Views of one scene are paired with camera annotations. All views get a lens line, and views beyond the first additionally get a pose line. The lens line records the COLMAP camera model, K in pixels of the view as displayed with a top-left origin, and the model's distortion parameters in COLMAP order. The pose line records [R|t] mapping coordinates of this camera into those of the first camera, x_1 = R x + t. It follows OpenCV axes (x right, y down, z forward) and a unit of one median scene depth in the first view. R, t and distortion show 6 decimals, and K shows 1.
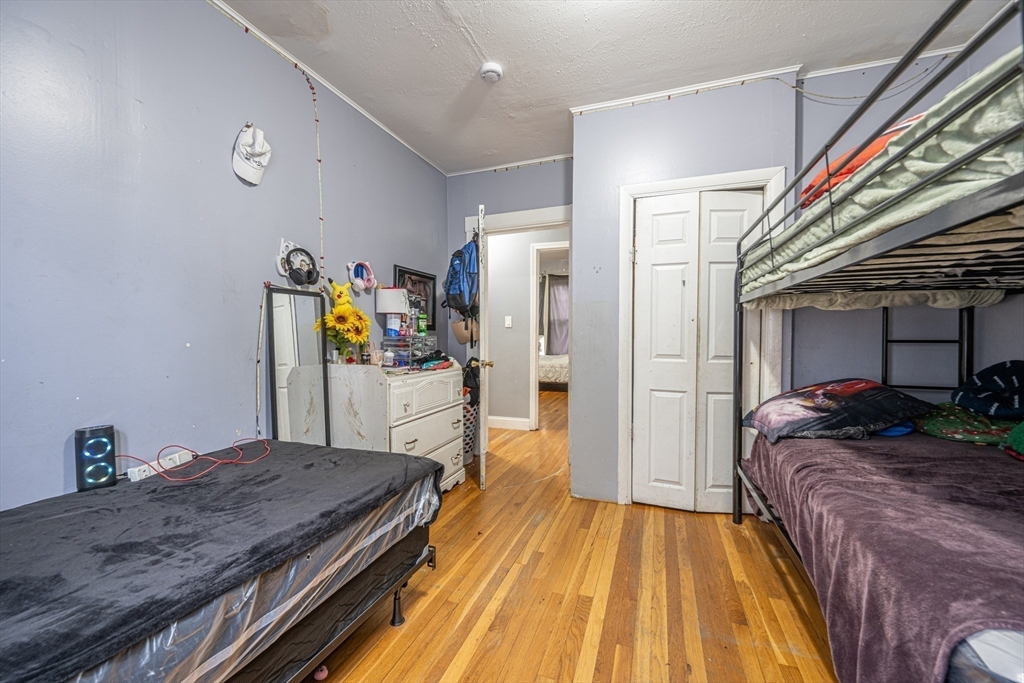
lens RADIAL K [[401.0, 0, 510.4], [0, 401.0, 342.1], [0, 0, 1]] dist [0.000894, -0.000107]
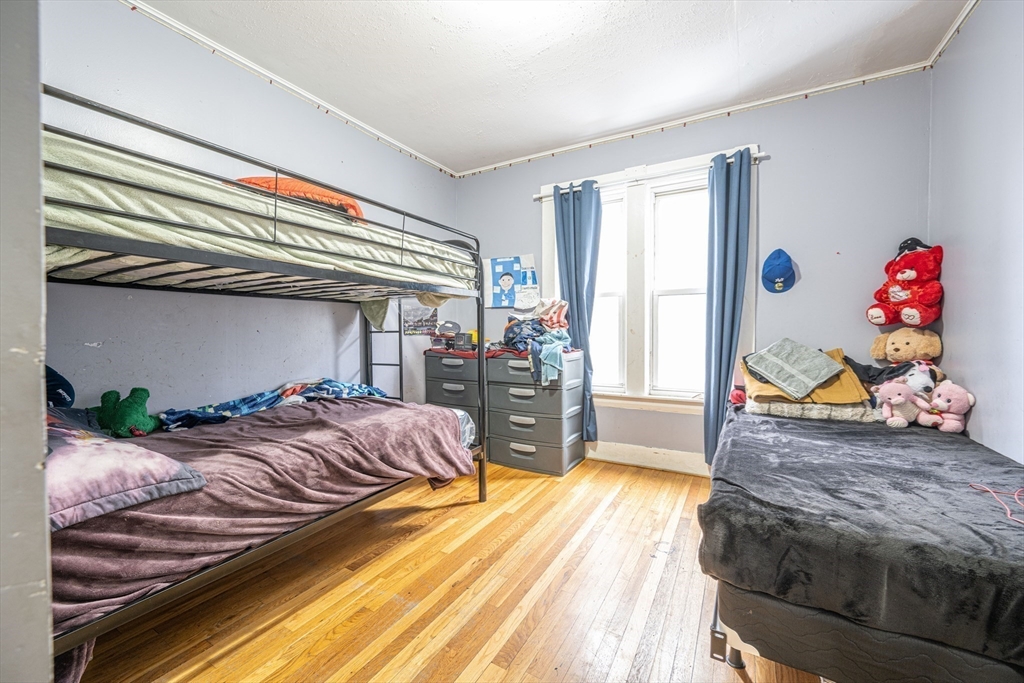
lens RADIAL K [[401.0, 0, 516.0], [0, 401.0, 339.8], [0, 0, 1]] dist [0.000894, -0.000107]
pose [[-0.985217, -0.003719, 0.171272, 0.024164], [0.003807, 0.999042, 0.043589, -0.031792], [-0.171270, 0.043597, -0.984259, 1.896107]]
